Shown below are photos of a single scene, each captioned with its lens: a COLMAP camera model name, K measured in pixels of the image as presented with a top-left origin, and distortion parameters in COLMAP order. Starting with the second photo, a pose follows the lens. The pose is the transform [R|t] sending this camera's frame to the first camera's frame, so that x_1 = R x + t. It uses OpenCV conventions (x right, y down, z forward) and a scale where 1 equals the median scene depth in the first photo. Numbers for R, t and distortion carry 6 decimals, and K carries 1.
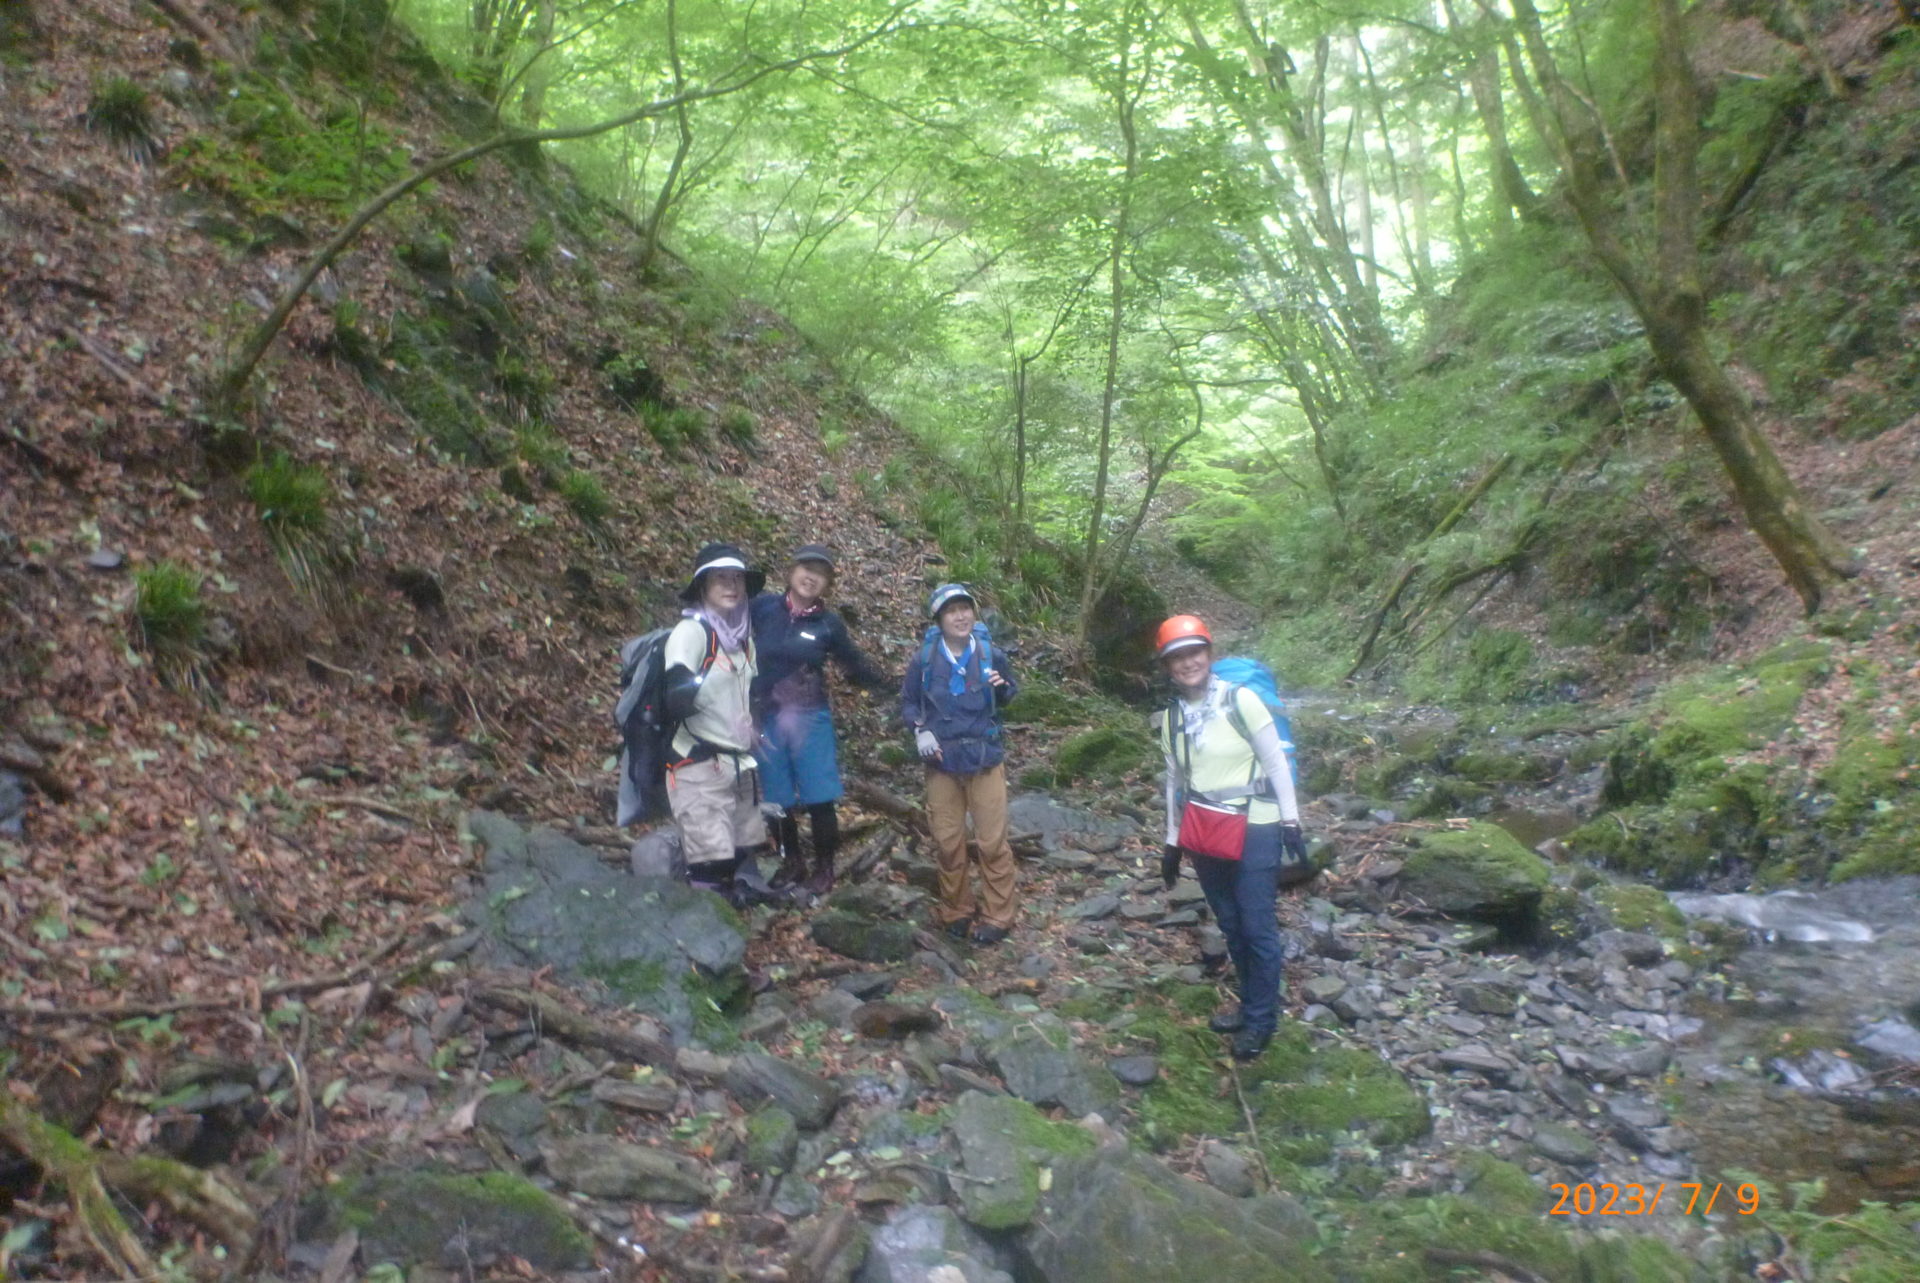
lens RADIAL K [[1591.0, 0, 962.6], [0, 1591.0, 638.5], [0, 0, 1]] dist [-0.035419, 0.000713]
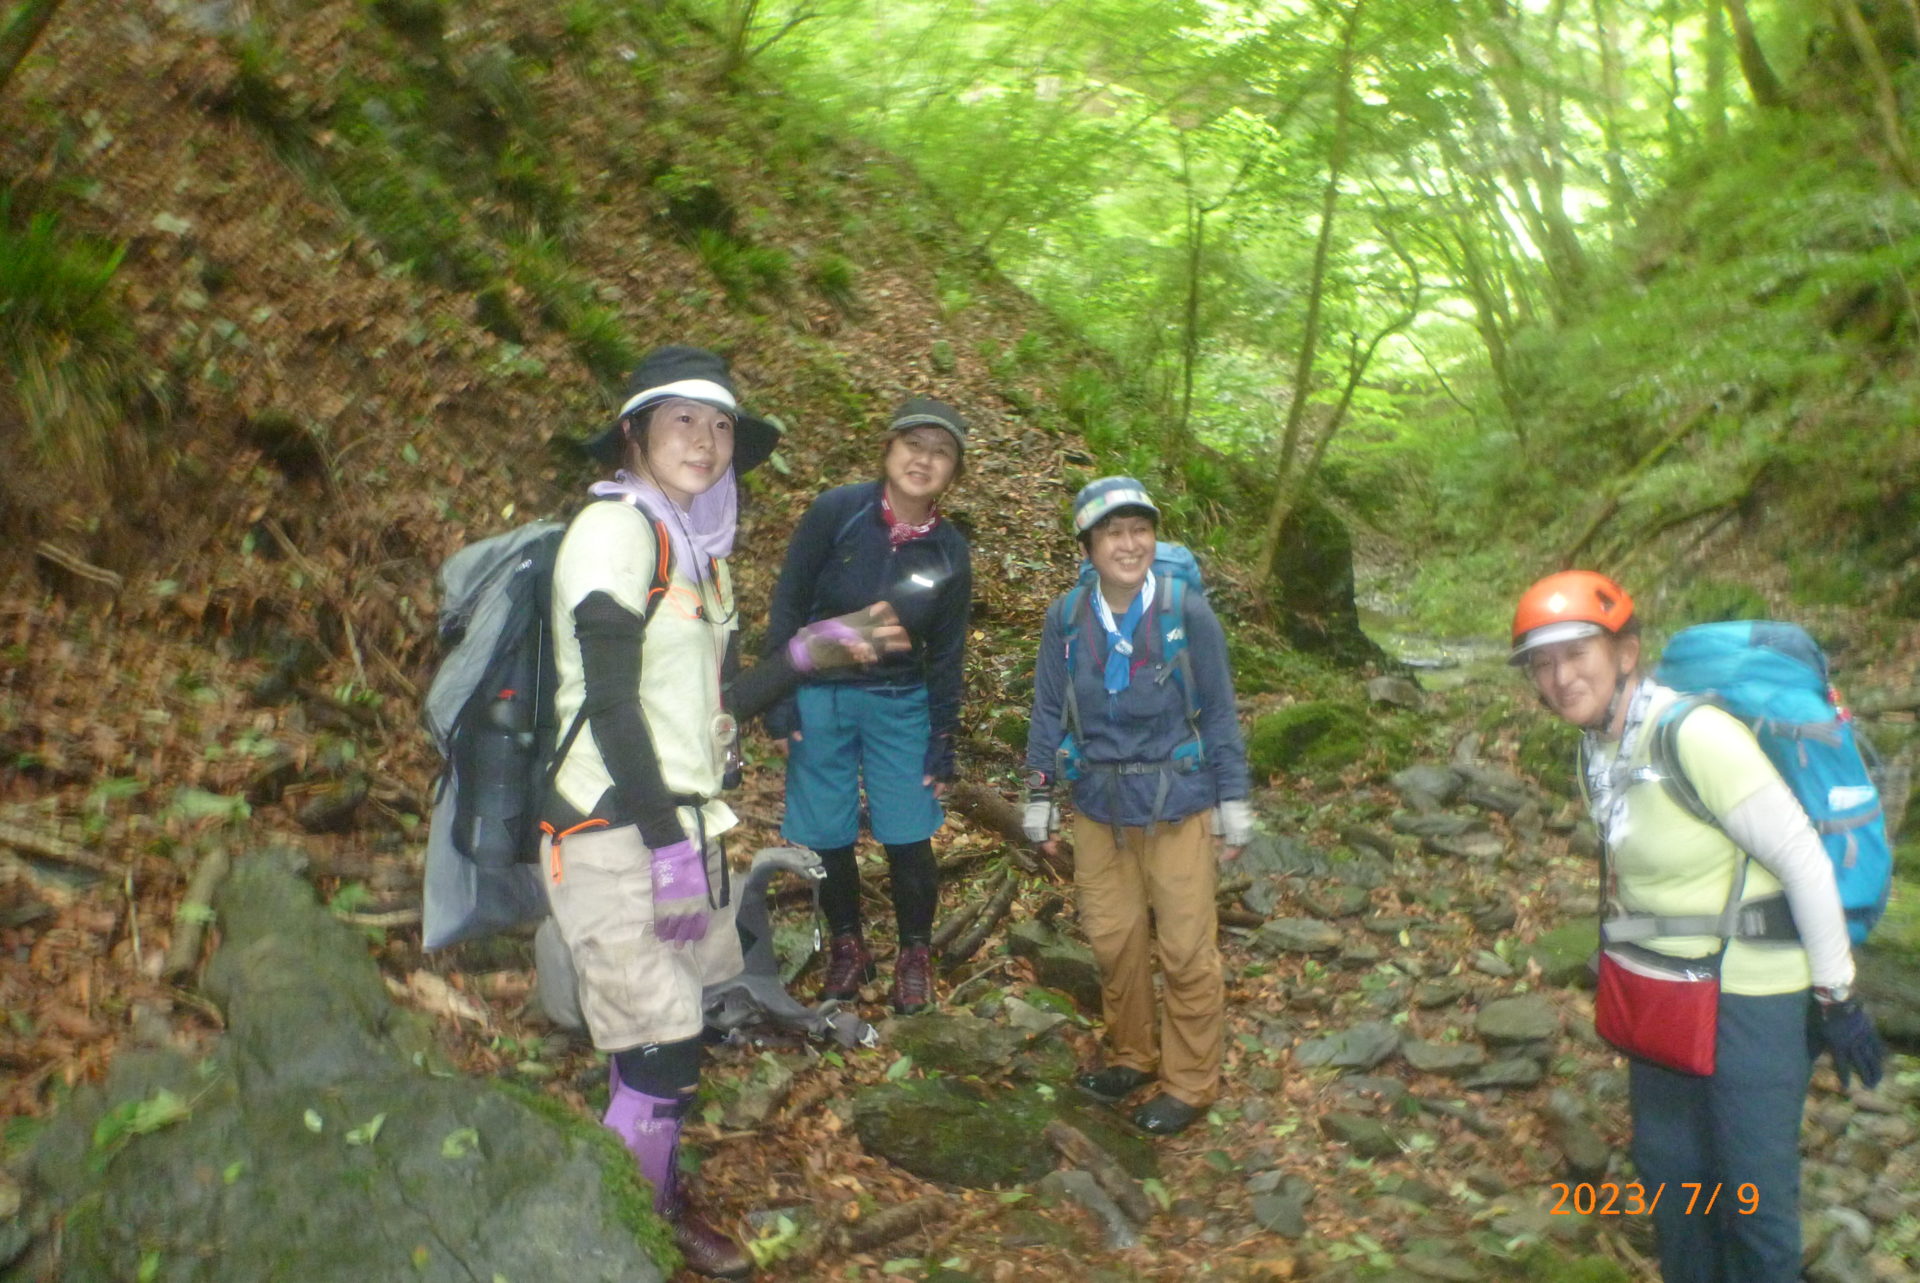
lens RADIAL K [[1591.0, 0, 963.7], [0, 1591.0, 649.0], [0, 0, 1]] dist [-0.035419, 0.000713]
pose [[0.996308, 0.050413, -0.069488, -0.018354], [-0.046345, 0.997184, 0.058968, -0.001033], [0.072265, -0.055530, 0.995838, 0.289554]]
